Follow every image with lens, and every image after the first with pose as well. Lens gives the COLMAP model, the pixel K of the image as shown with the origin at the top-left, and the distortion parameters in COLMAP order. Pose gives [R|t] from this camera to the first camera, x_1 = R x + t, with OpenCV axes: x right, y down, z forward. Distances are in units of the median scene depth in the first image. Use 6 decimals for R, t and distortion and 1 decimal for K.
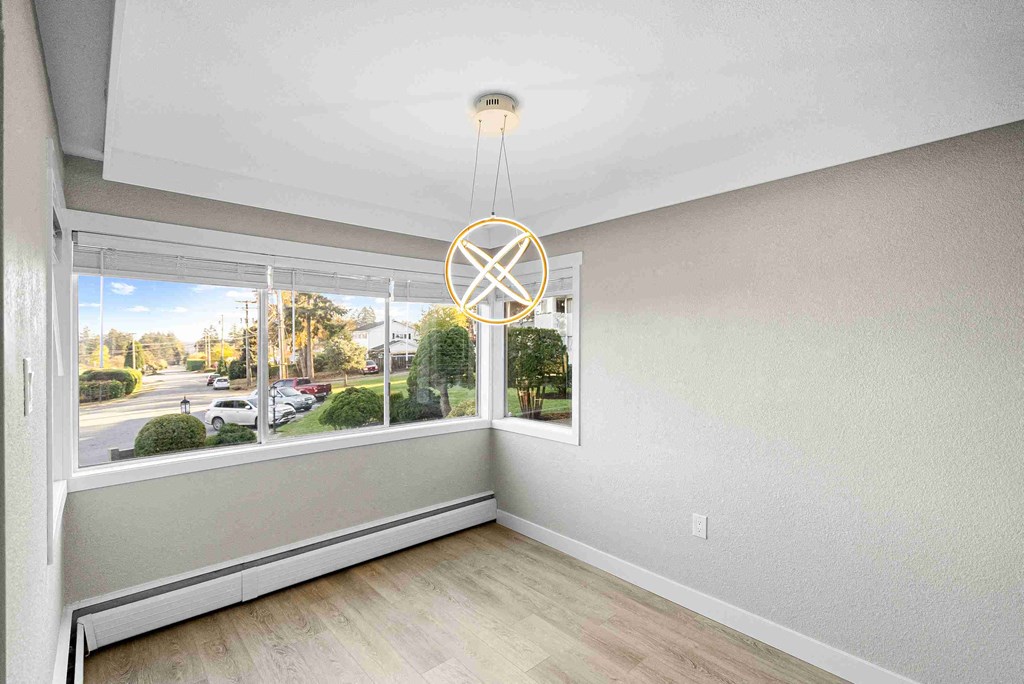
lens RADIAL K [[466.3, 0, 512.1], [0, 466.3, 342.4], [0, 0, 1]] dist [-0.000405, -0.000027]
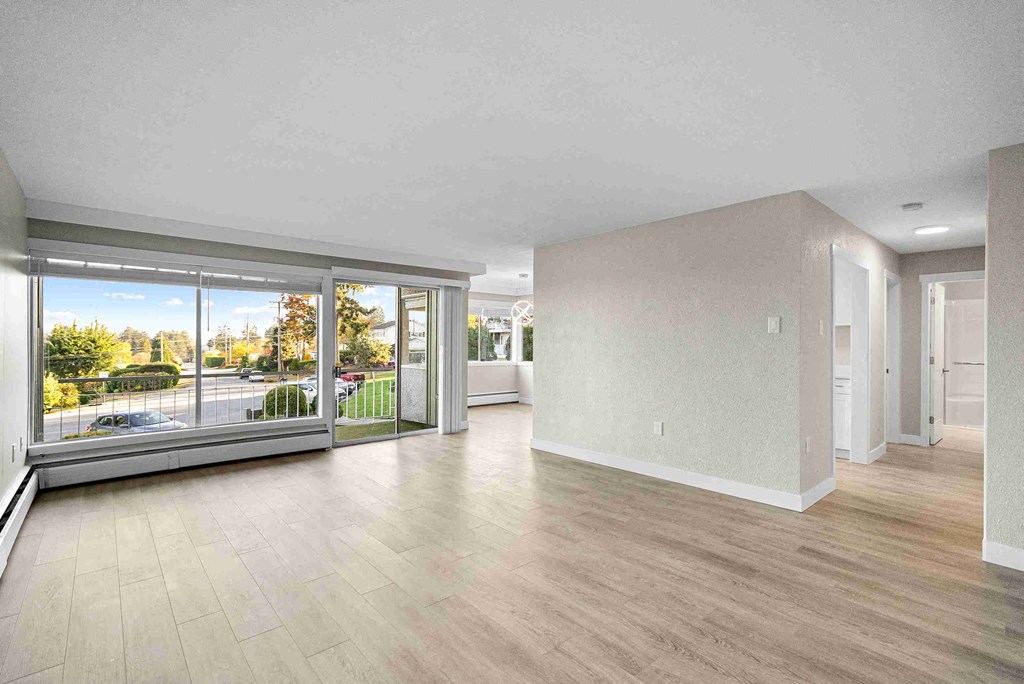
lens RADIAL K [[466.3, 0, 511.9], [0, 466.3, 340.9], [0, 0, 1]] dist [-0.000405, -0.000027]
pose [[0.999903, 0.003994, -0.013321, -0.002584], [-0.004016, 0.999991, -0.001625, 0.003827], [0.013314, 0.001678, 0.999910, -0.106915]]
